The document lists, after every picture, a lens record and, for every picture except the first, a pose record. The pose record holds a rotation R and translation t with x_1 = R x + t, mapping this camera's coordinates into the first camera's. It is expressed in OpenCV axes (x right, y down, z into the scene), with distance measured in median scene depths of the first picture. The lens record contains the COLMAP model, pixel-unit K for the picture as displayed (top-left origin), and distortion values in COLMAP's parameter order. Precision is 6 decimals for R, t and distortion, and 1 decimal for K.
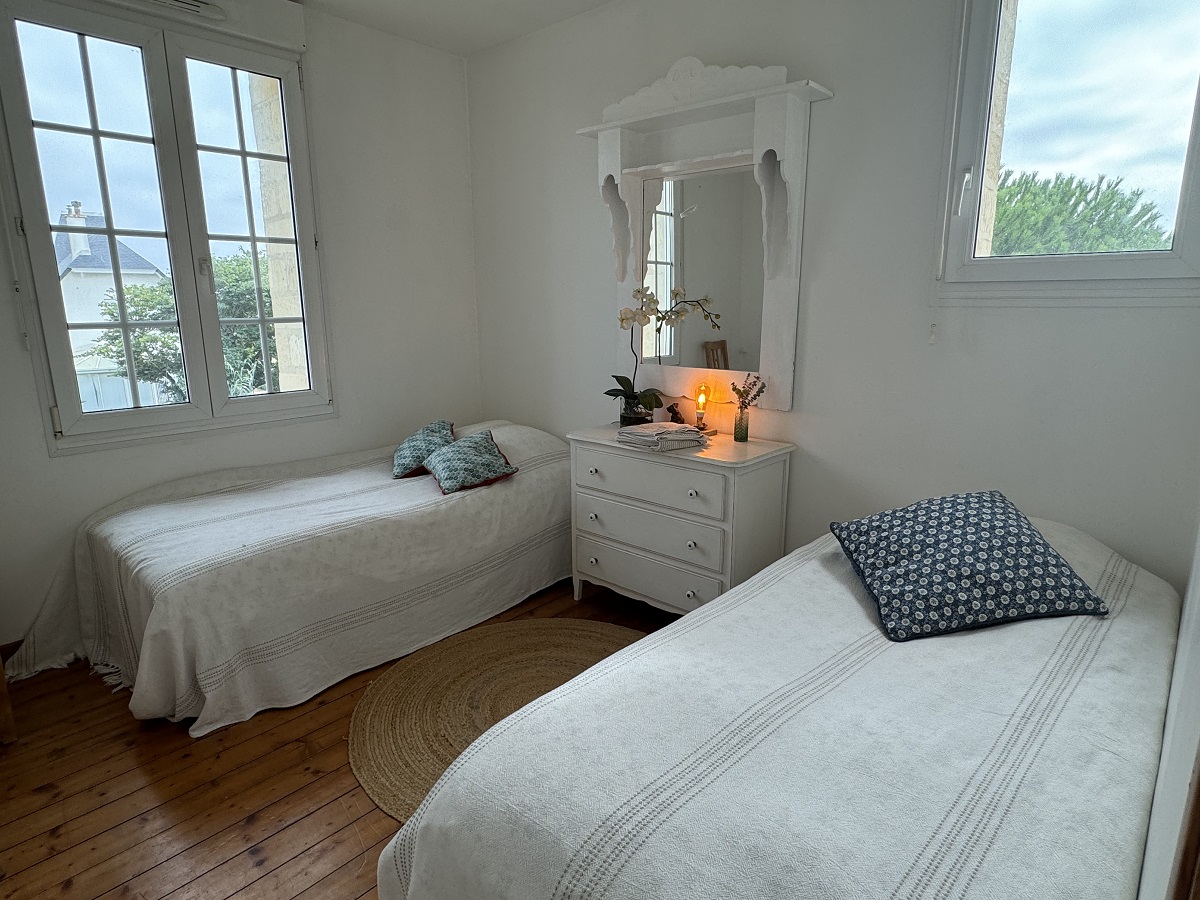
lens RADIAL K [[680.7, 0, 597.6], [0, 680.7, 447.9], [0, 0, 1]] dist [0.001281, 0.000357]
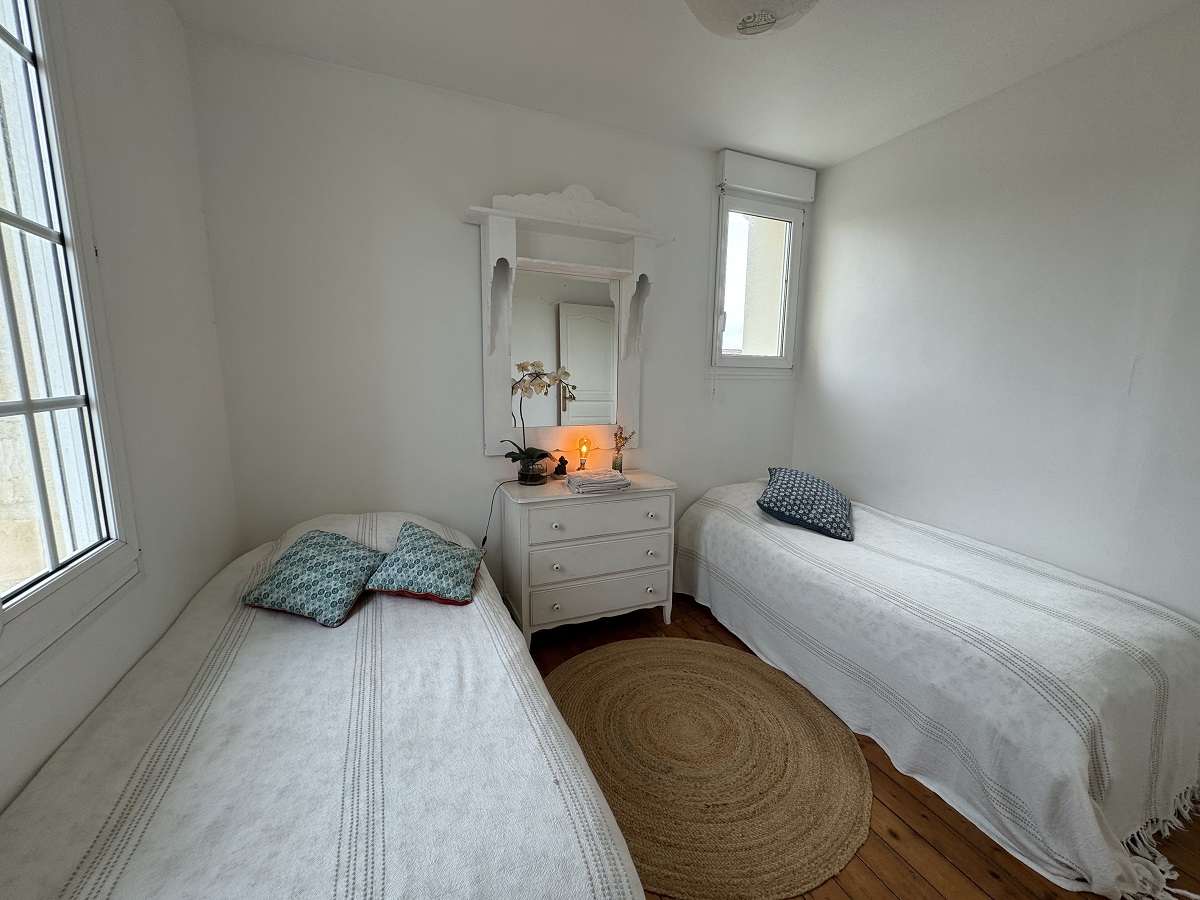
lens RADIAL K [[478.7, 0, 594.5], [0, 478.7, 451.4], [0, 0, 1]] dist [-0.006537, 0.001346]
pose [[0.418586, -0.134761, 0.898123, -0.656649], [0.179801, 0.981652, 0.063495, -0.121864], [-0.890201, 0.134905, 0.435135, 0.588317]]
